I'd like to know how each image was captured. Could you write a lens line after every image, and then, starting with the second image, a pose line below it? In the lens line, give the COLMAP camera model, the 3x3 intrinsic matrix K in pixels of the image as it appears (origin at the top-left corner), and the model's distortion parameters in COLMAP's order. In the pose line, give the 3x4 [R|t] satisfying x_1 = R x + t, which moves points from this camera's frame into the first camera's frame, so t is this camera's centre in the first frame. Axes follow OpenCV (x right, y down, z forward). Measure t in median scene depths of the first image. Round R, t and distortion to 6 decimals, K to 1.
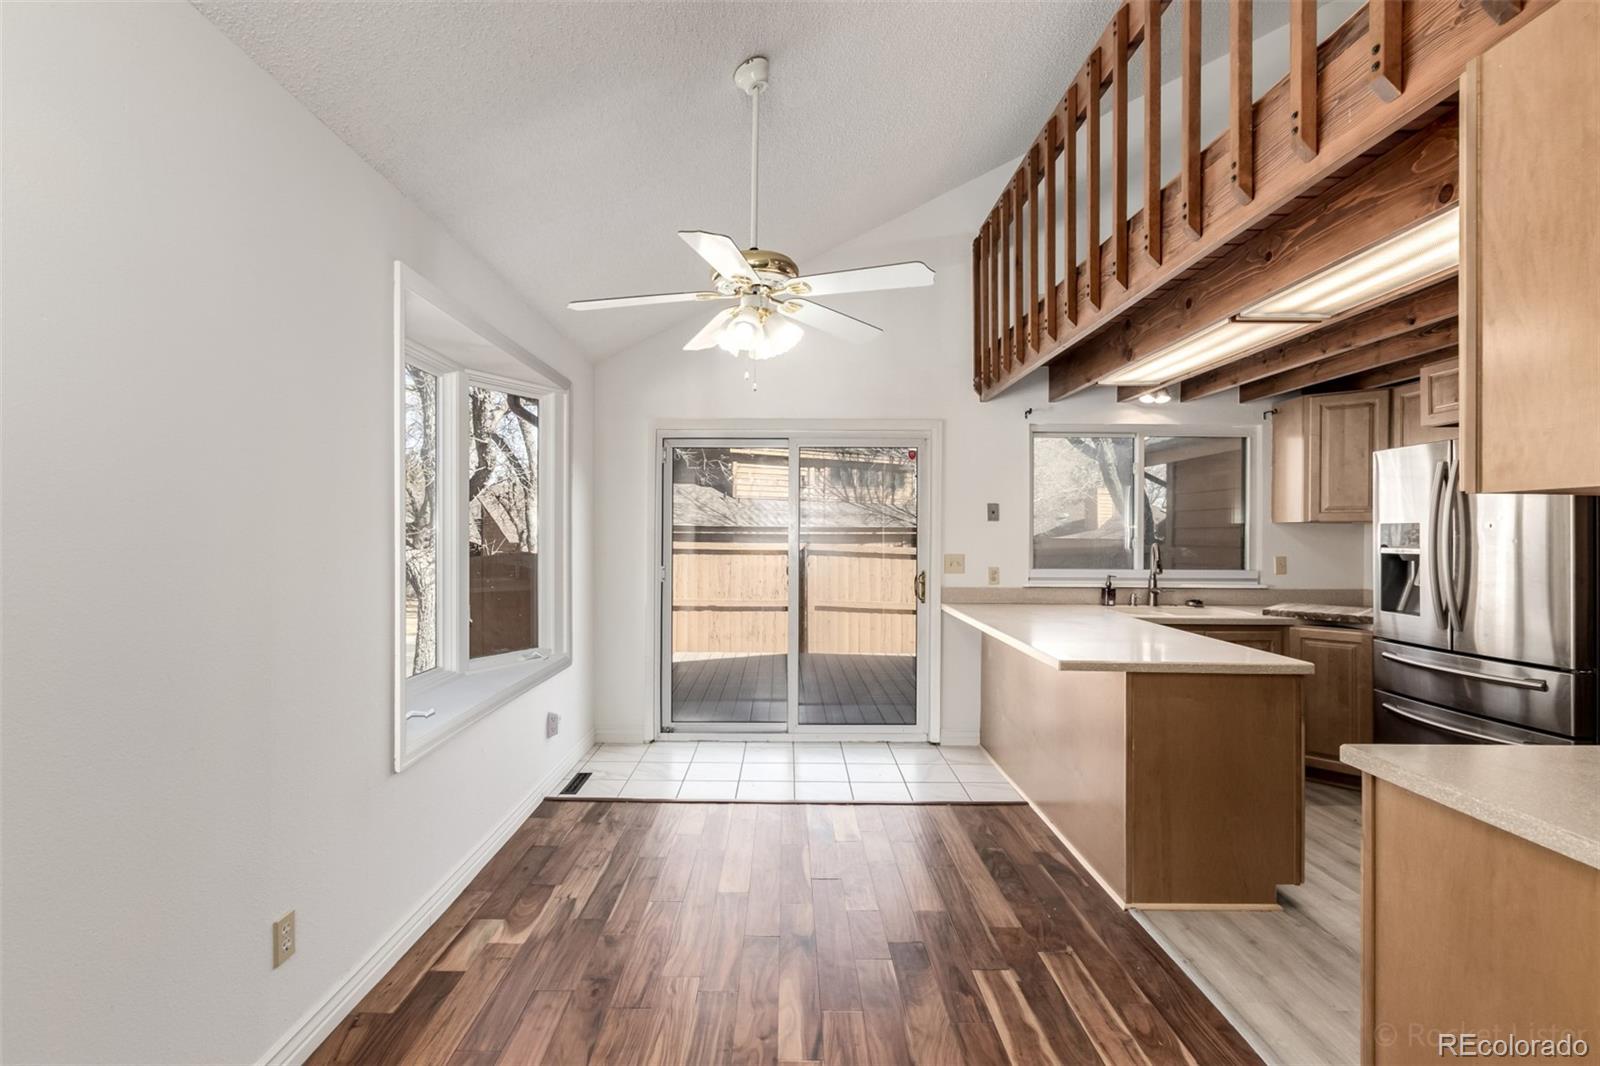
lens RADIAL K [[729.5, 0, 774.4], [0, 729.5, 533.7], [0, 0, 1]] dist [0.000370, -0.000302]
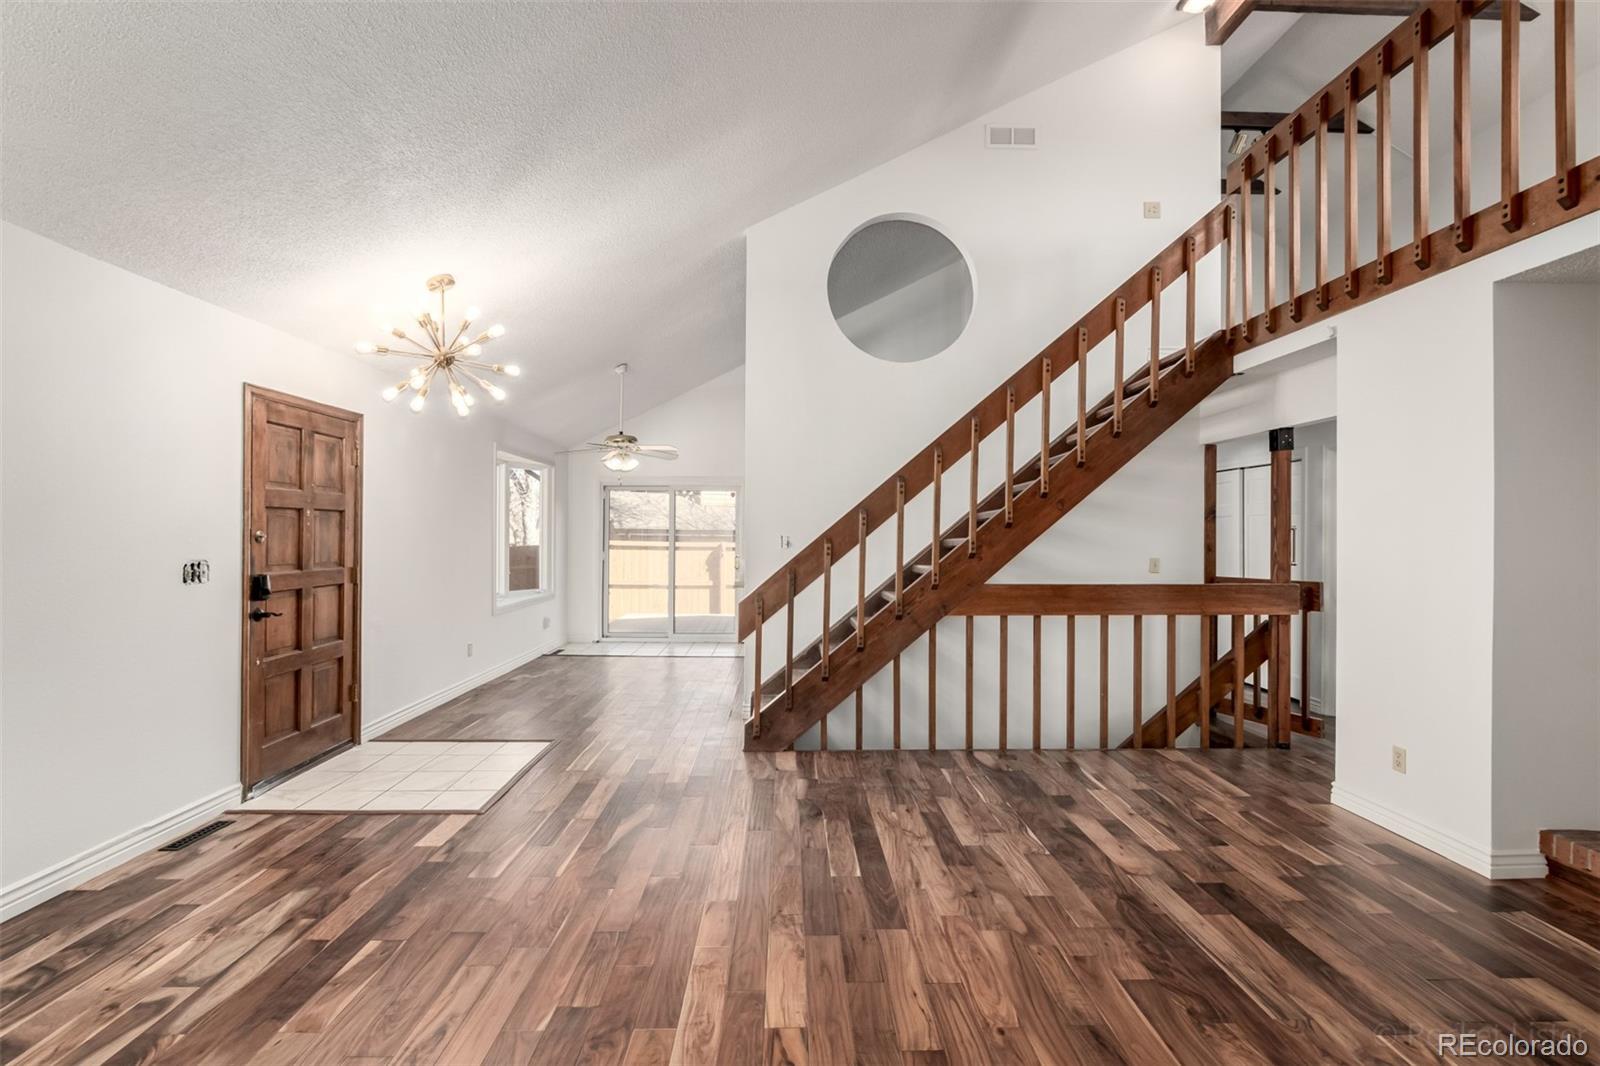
lens RADIAL K [[741.0, 0, 808.9], [0, 741.0, 524.8], [0, 0, 1]] dist [0.001829, 0.000141]
pose [[0.998659, -0.001730, 0.051734, 0.340875], [0.002362, 0.999923, -0.012142, -0.004502], [-0.051709, 0.012248, 0.998587, -1.170271]]
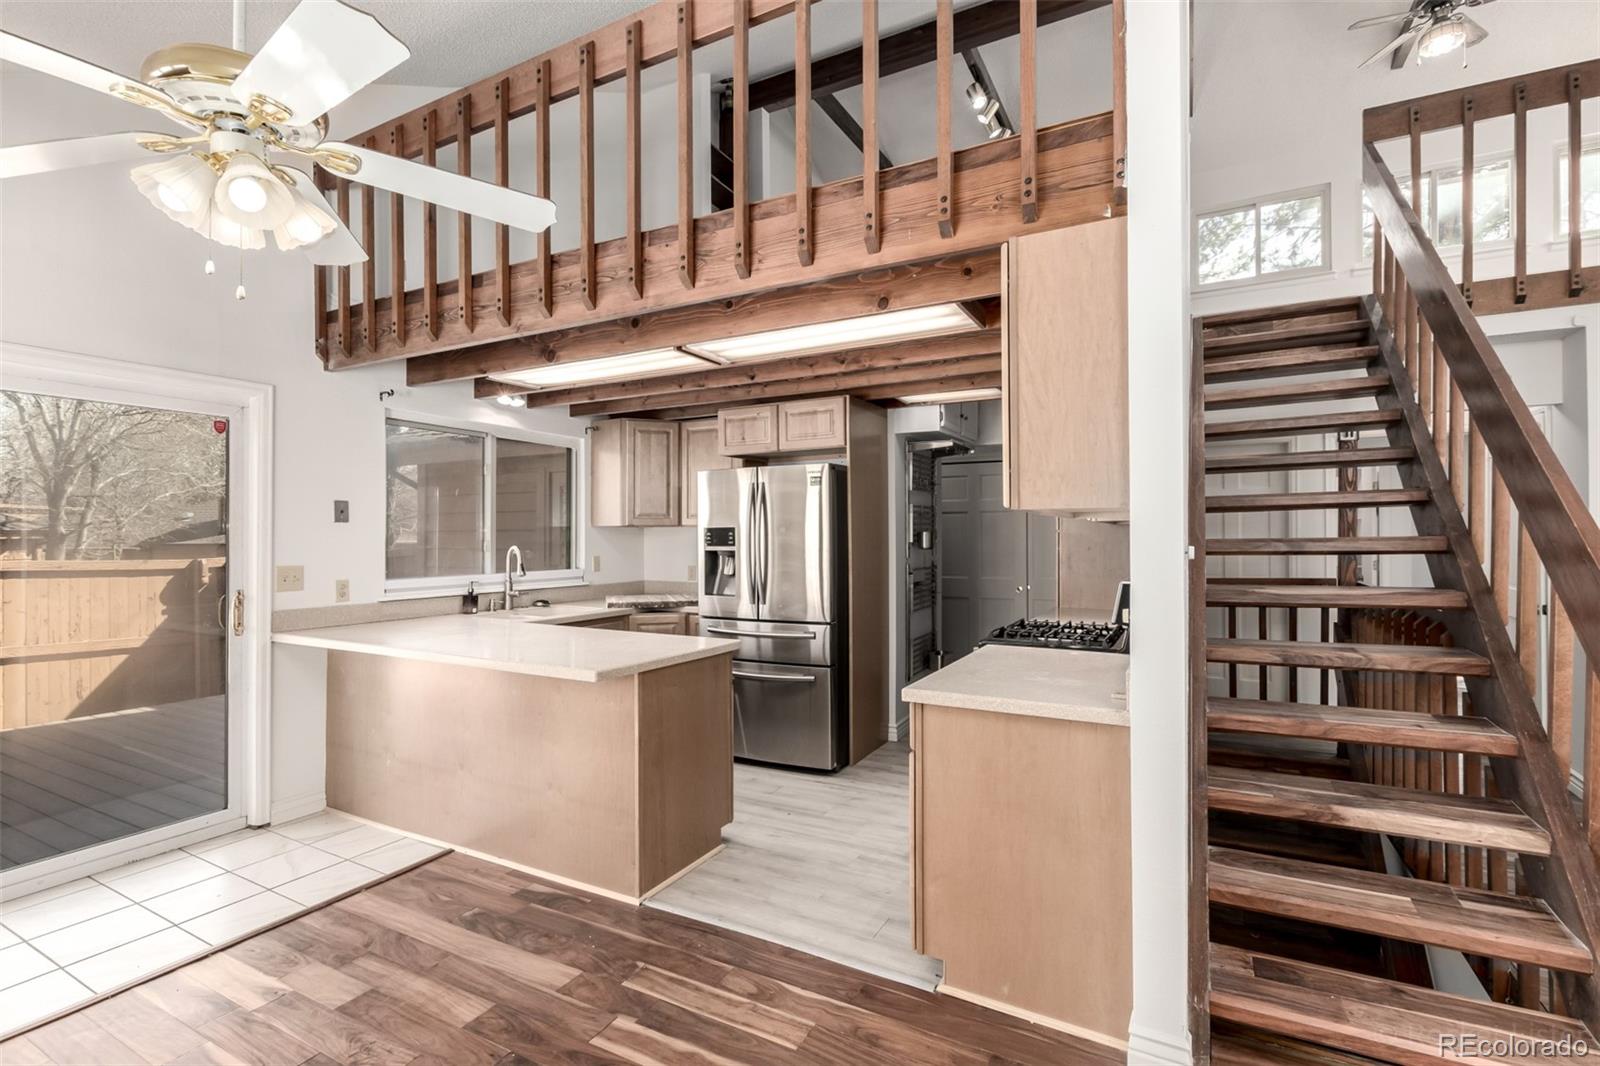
lens RADIAL K [[748.6, 0, 800.0], [0, 748.6, 533.0], [0, 0, 1]] dist [0.000855, -0.000860]
pose [[0.470610, -0.002823, 0.882337, -0.216954], [0.007051, 0.999975, -0.000562, -0.001888], [-0.882313, 0.006485, 0.470618, 0.196635]]
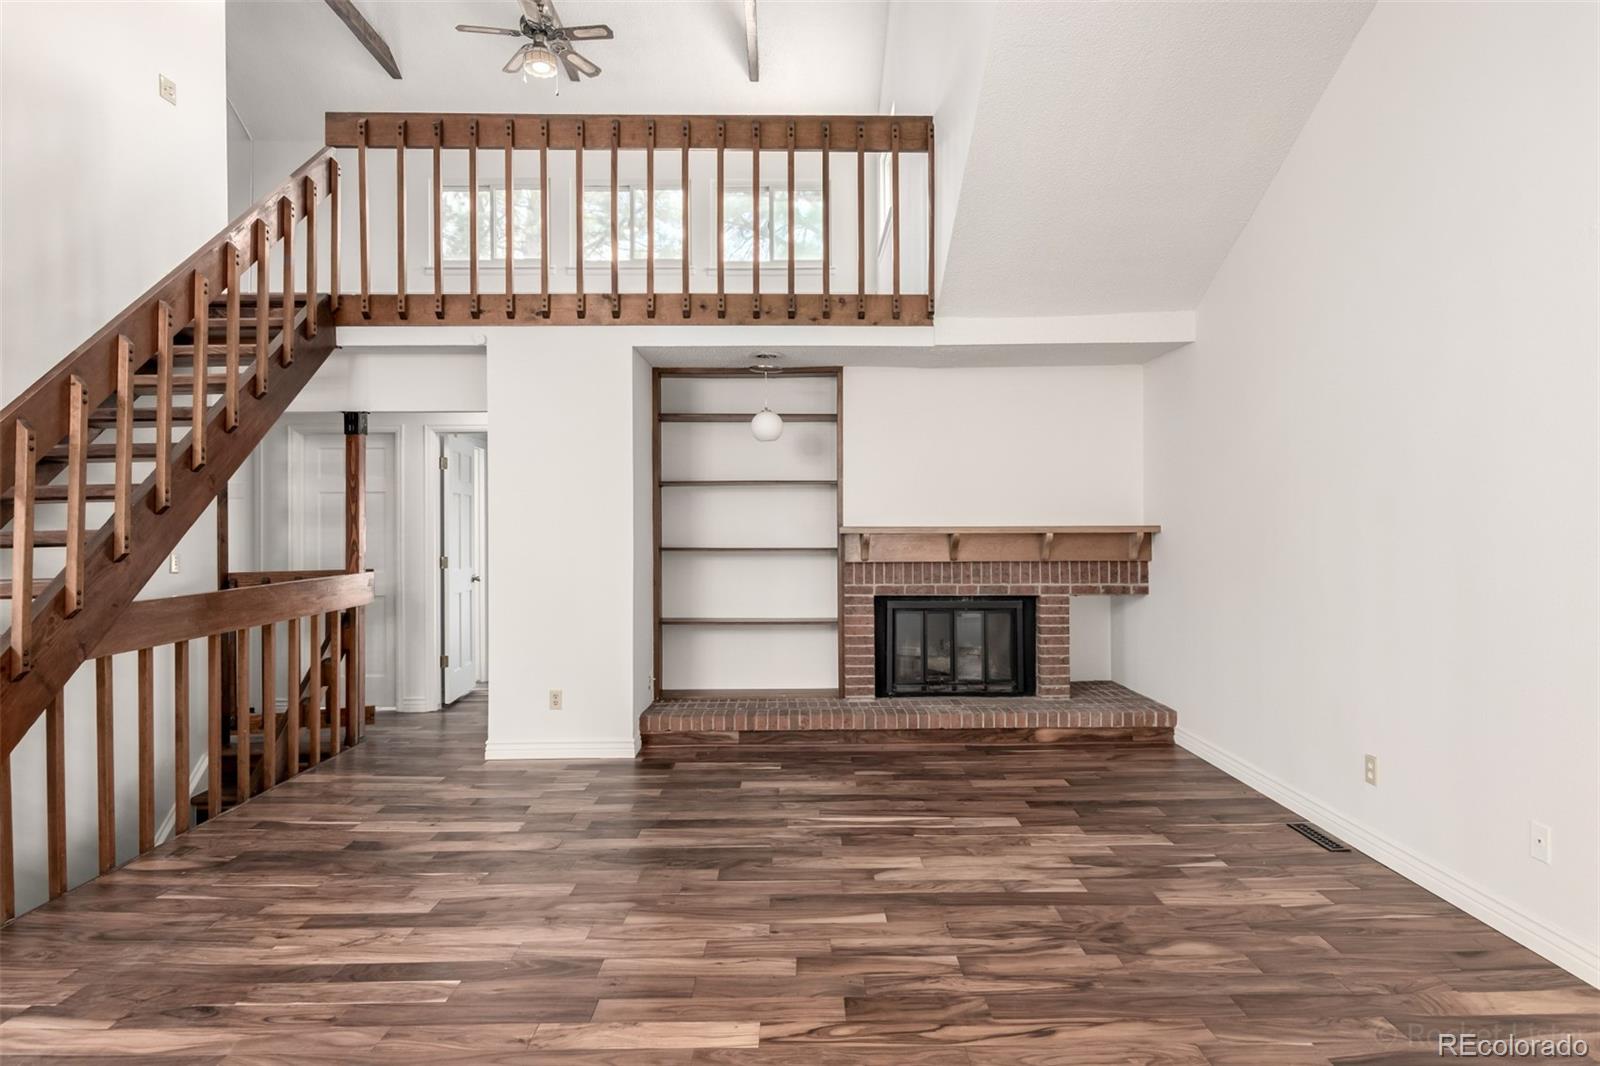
lens RADIAL K [[884.7, 0, 807.0], [0, 884.7, 525.0], [0, 0, 1]] dist [0.002459, 0.000049]
pose [[-0.031675, -0.011588, 0.999431, -0.233878], [0.001815, 0.999930, 0.011652, -0.011267], [-0.999497, 0.002183, -0.031652, -0.671067]]
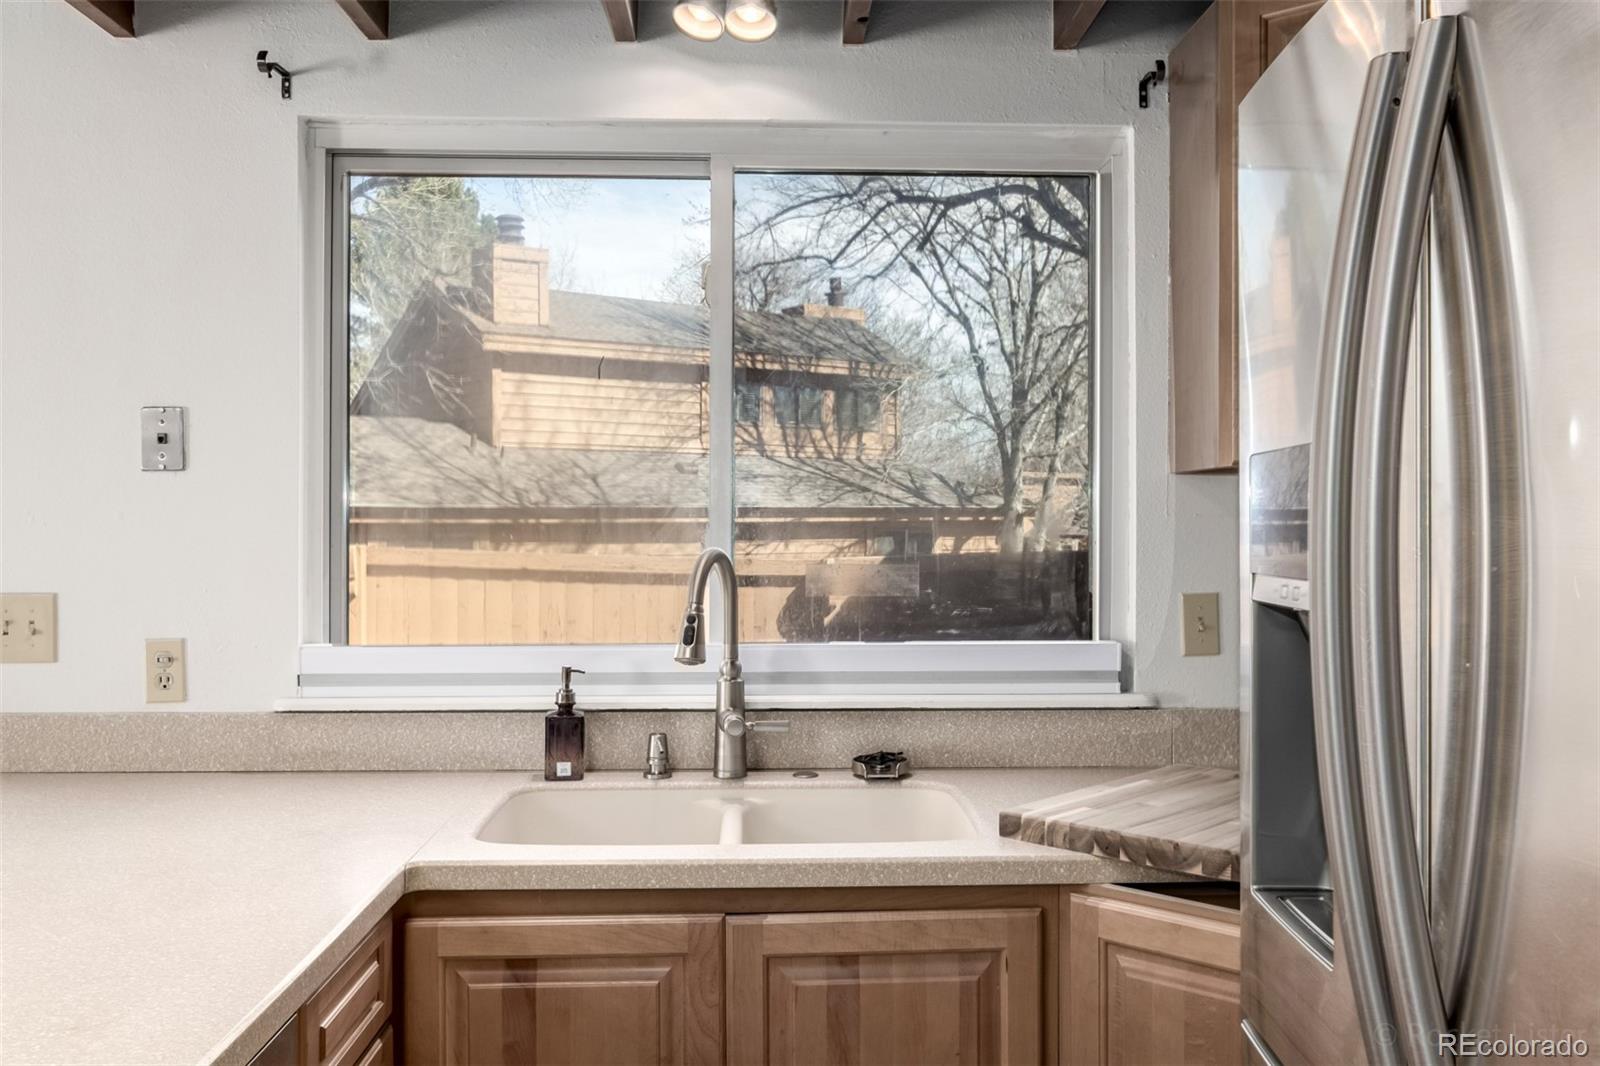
lens RADIAL K [[1417.2, 0, 800.0], [0, 1417.2, 533.0], [0, 0, 1]] dist [-0.004269, -0.002707]
pose [[0.998831, -0.005566, 0.048028, 0.591689], [0.005185, 0.999954, 0.008040, 0.003503], [-0.048070, -0.007781, 0.998814, 0.529857]]
